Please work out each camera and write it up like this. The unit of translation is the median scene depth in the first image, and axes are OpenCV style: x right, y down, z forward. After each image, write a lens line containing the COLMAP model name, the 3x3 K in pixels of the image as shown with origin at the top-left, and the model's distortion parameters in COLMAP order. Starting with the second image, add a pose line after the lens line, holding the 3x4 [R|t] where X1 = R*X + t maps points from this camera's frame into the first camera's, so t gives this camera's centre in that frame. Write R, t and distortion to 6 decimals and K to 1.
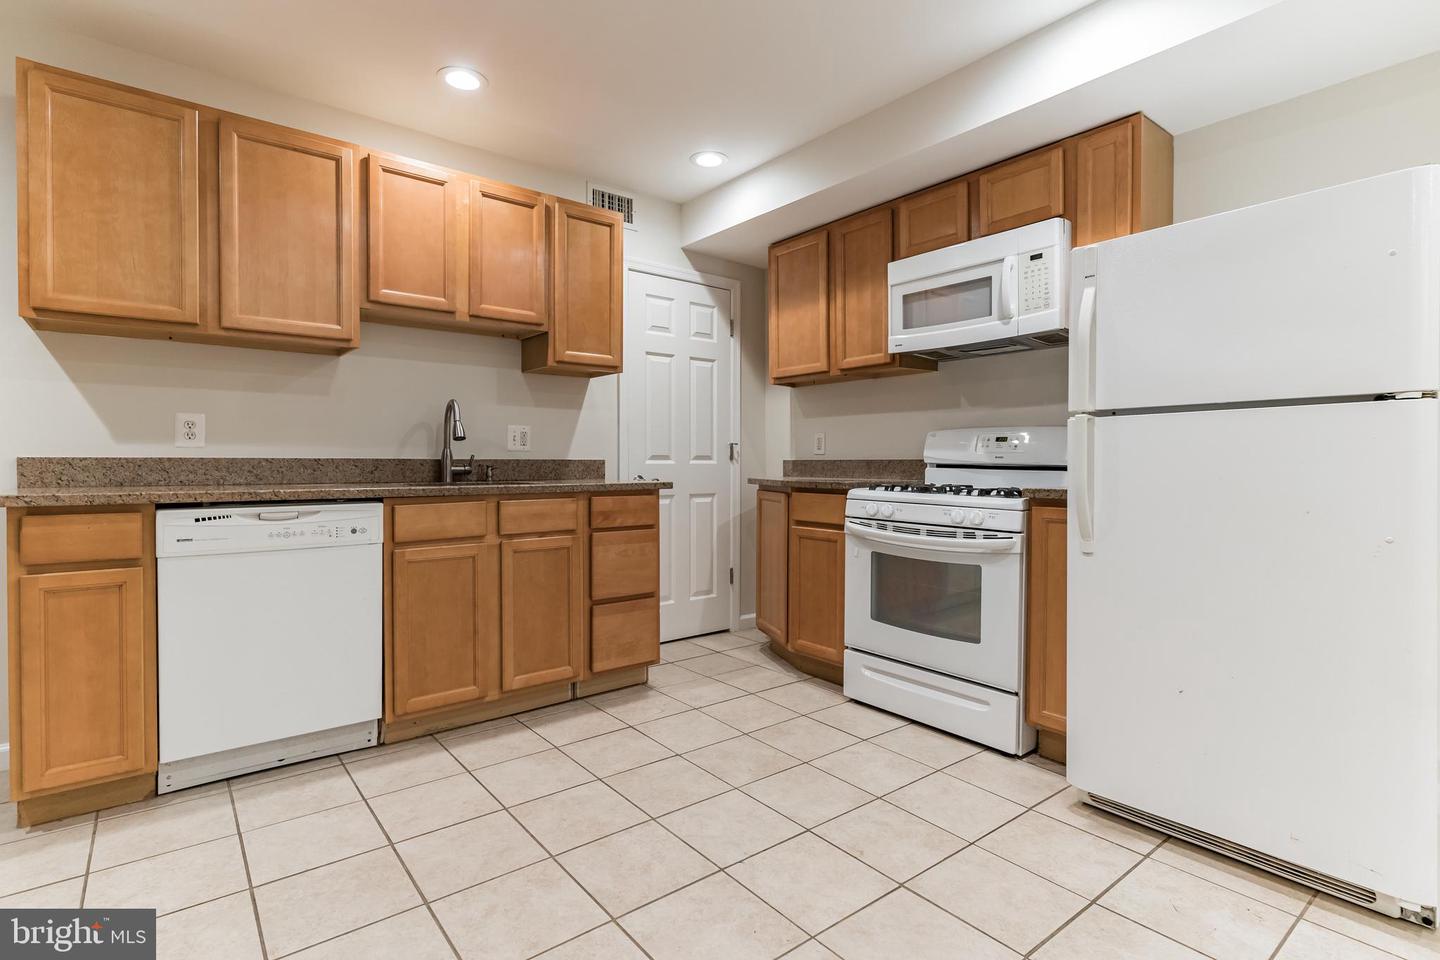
lens RADIAL K [[695.0, 0, 716.5], [0, 695.0, 473.5], [0, 0, 1]] dist [0.004477, -0.002520]
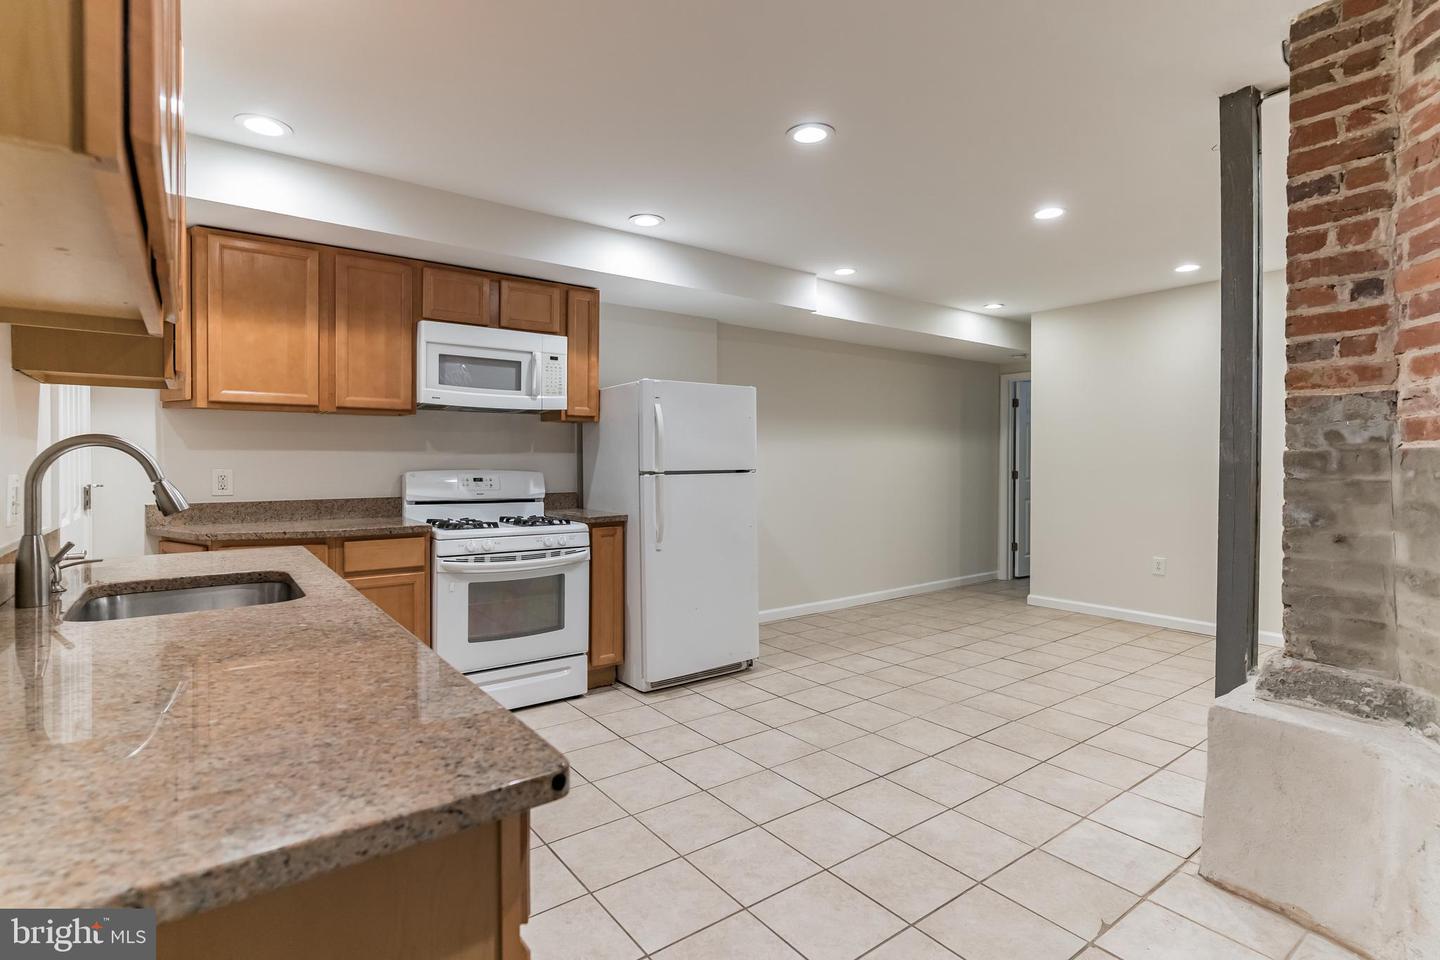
lens RADIAL K [[695.0, 0, 715.2], [0, 695.0, 460.9], [0, 0, 1]] dist [0.004477, -0.002520]
pose [[0.035291, -0.005294, 0.999363, -0.942304], [0.016184, 0.999858, 0.004725, -0.091550], [-0.999246, 0.016007, 0.035372, 0.581107]]
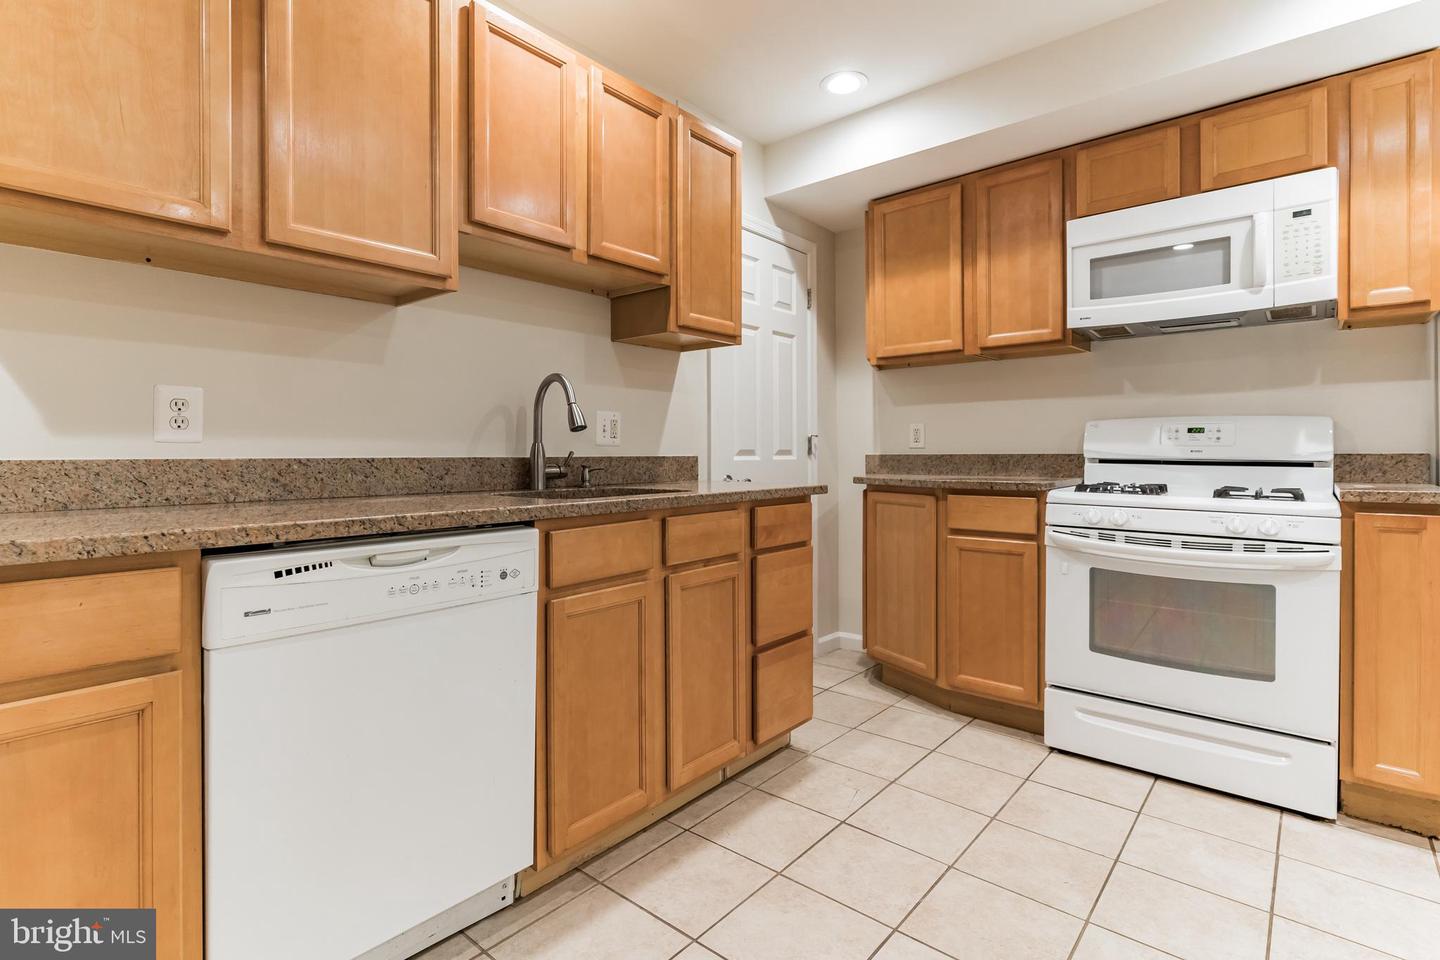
lens RADIAL K [[695.0, 0, 715.3], [0, 695.0, 457.0], [0, 0, 1]] dist [0.004477, -0.002520]
pose [[0.983108, -0.006151, 0.182924, -0.373795], [0.008373, 0.999900, -0.011375, -0.012598], [-0.182836, 0.012714, 0.983061, 0.290615]]
